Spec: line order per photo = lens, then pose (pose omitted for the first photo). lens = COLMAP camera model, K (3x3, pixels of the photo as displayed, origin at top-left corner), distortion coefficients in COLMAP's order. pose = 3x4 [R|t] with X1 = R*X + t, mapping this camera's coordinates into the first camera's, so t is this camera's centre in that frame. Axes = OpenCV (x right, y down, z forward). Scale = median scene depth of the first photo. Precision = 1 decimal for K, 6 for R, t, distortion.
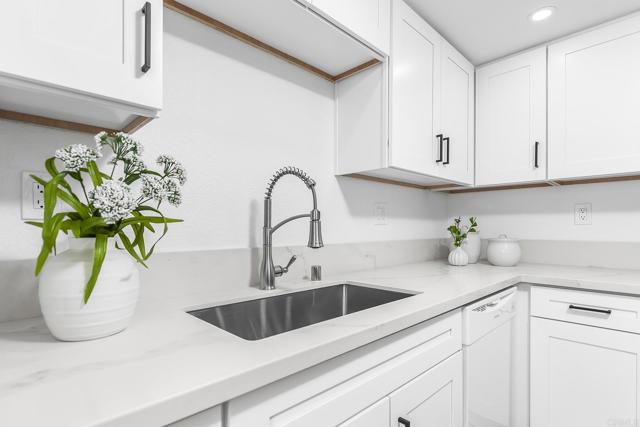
lens RADIAL K [[319.4, 0, 313.5], [0, 319.4, 227.5], [0, 0, 1]] dist [-0.000317, 0.000298]
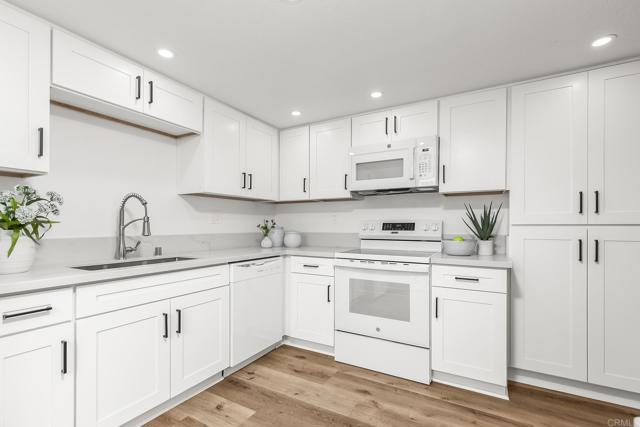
lens RADIAL K [[296.4, 0, 323.4], [0, 296.4, 223.1], [0, 0, 1]] dist [0.007540, -0.002580]
pose [[0.955627, 0.002818, 0.294565, 0.371216], [-0.000651, 0.999972, -0.007453, -0.000909], [-0.294578, 0.006931, 0.955602, -0.771688]]
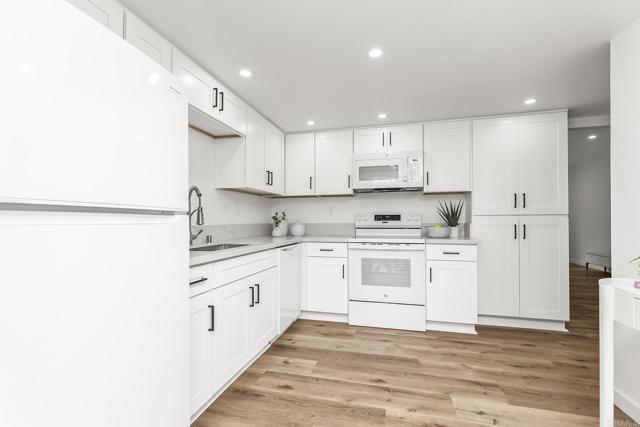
lens RADIAL K [[296.4, 0, 320.4], [0, 296.4, 215.8], [0, 0, 1]] dist [0.007540, -0.002580]
pose [[0.845918, 0.005984, 0.533279, -0.364130], [0.003570, 0.999851, -0.016883, 0.030729], [-0.533301, 0.016186, 0.845771, -0.854614]]
